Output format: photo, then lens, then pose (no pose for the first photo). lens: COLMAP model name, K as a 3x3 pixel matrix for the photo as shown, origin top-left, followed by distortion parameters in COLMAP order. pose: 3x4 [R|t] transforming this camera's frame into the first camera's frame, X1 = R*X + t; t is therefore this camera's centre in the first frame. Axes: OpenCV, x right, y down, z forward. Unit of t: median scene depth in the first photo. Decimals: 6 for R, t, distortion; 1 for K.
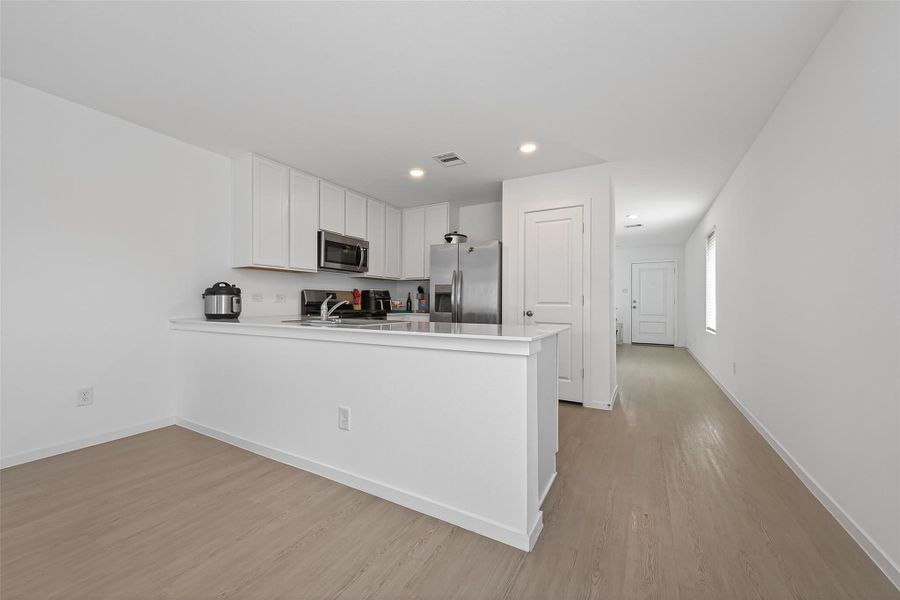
lens RADIAL K [[356.1, 0, 455.6], [0, 356.1, 301.3], [0, 0, 1]] dist [0.001284, -0.000129]
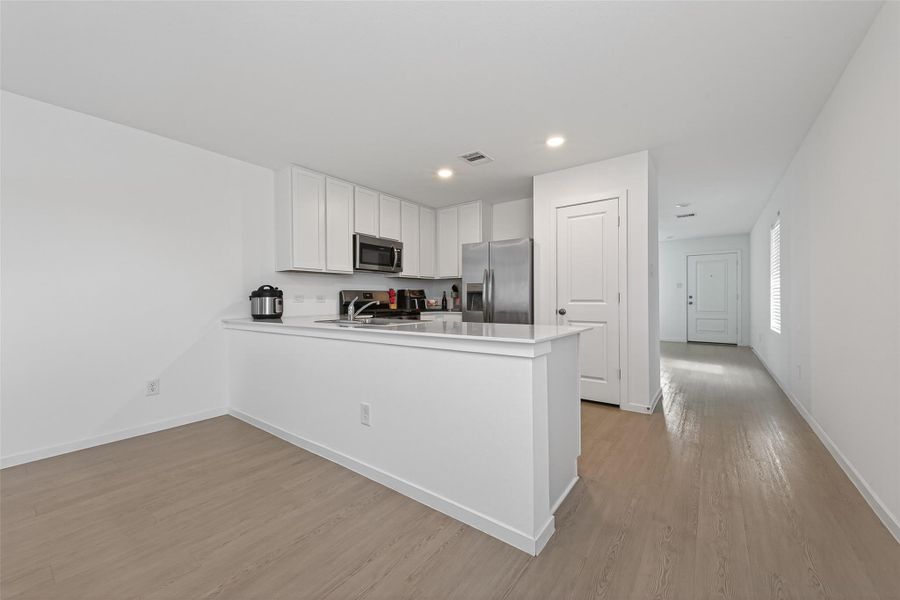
lens RADIAL K [[356.1, 0, 455.6], [0, 356.1, 301.5], [0, 0, 1]] dist [0.001284, -0.000129]
pose [[0.990774, -0.010125, -0.135149, 0.057468], [0.011365, 0.999900, 0.008402, -0.005726], [0.135050, -0.009860, 0.990790, -0.000591]]
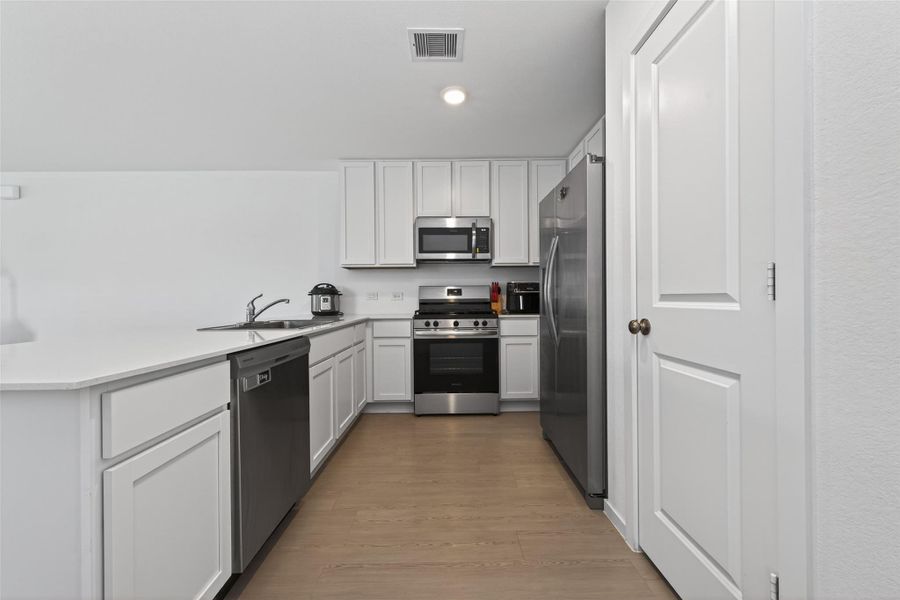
lens RADIAL K [[356.1, 0, 456.2], [0, 356.1, 301.5], [0, 0, 1]] dist [0.001284, -0.000129]
pose [[0.476114, -0.005208, -0.879368, 0.483978], [0.012557, 0.999921, 0.000877, 0.006622], [0.879294, -0.011460, 0.476141, 0.742110]]
